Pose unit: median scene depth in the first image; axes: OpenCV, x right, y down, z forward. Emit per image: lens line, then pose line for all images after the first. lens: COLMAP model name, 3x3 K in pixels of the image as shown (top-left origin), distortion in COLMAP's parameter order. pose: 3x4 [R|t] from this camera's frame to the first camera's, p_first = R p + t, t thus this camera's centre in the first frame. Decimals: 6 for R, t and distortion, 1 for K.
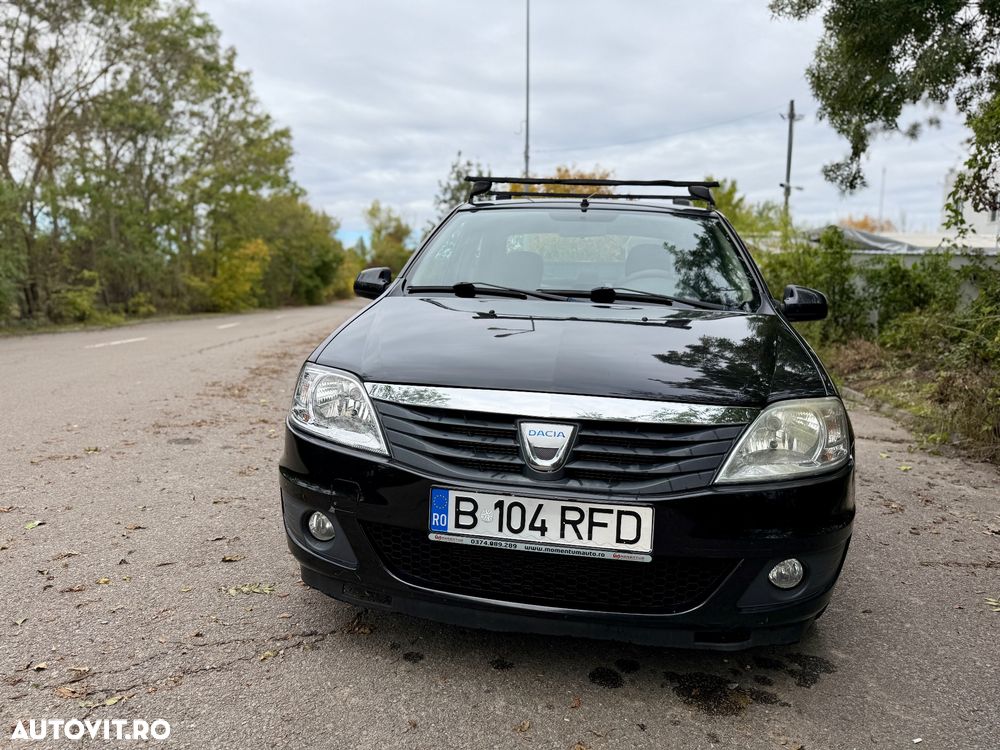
lens RADIAL K [[709.5, 0, 500.0], [0, 709.5, 375.0], [0, 0, 1]] dist [0.073252, -0.102429]
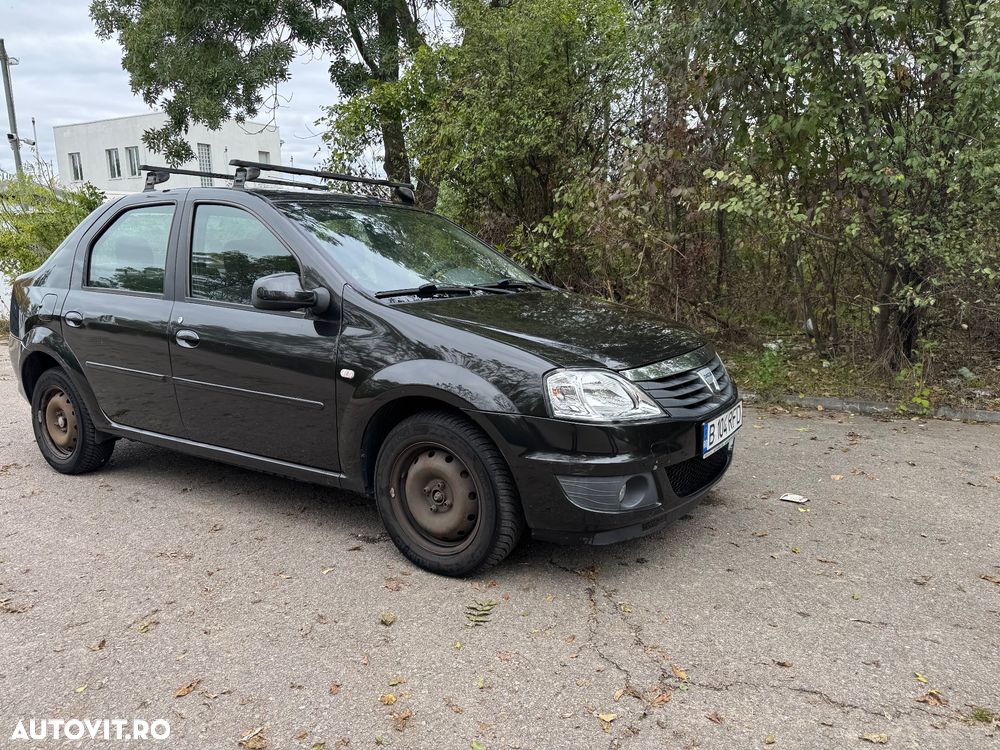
lens RADIAL K [[699.5, 0, 497.9], [0, 699.5, 355.1], [0, 0, 1]] dist [0.089581, -0.164917]
pose [[0.416362, -0.173871, 0.892419, -1.473599], [0.132256, 0.982686, 0.129753, -0.221999], [-0.899528, 0.064004, 0.432149, 0.682160]]
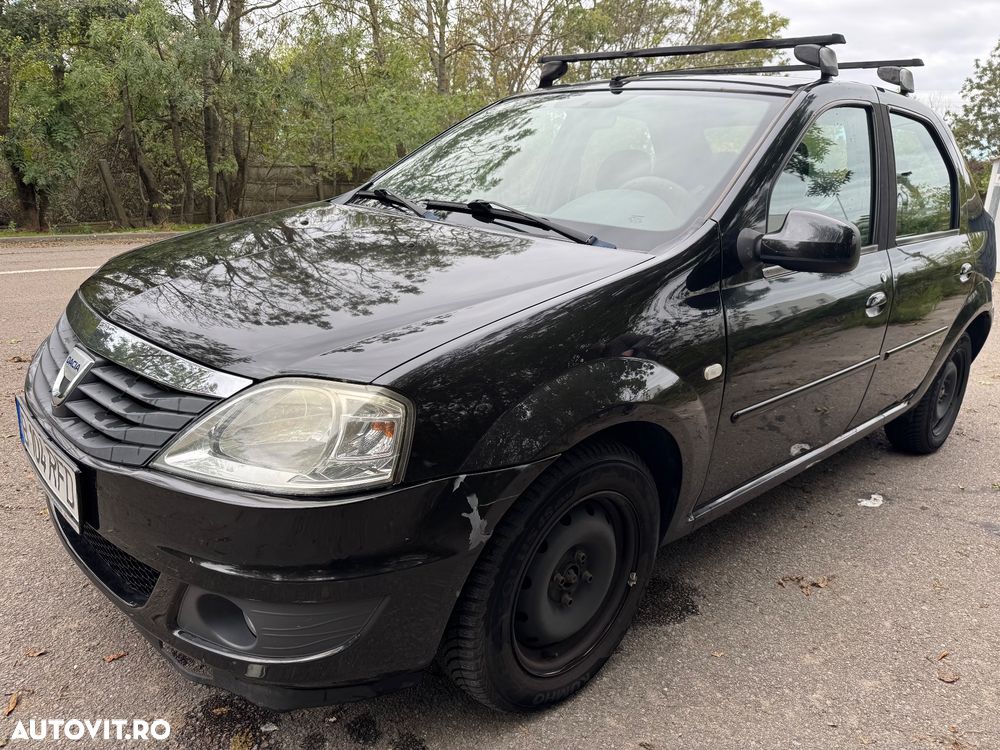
lens RADIAL K [[714.0, 0, 495.9], [0, 714.0, 370.2], [0, 0, 1]] dist [0.025904, -0.005766]
pose [[0.786443, 0.178645, -0.591263, 0.931400], [-0.105608, 0.982055, 0.156250, -0.094625], [0.608567, -0.060440, 0.791197, 0.574896]]
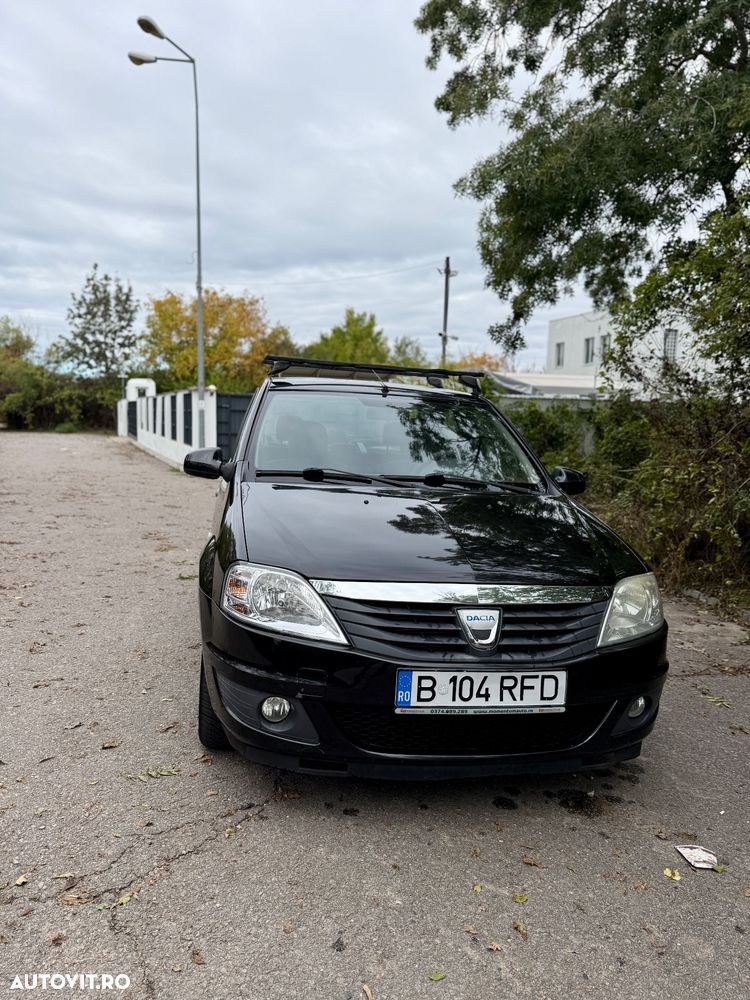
lens RADIAL K [[709.5, 0, 375.0], [0, 709.5, 500.0], [0, 0, 1]] dist [0.073252, -0.102429]
pose [[0.947704, -0.022689, 0.318342, -0.474980], [0.021241, 0.999742, 0.008021, -0.131913], [-0.318442, -0.000840, 0.947942, -0.127139]]
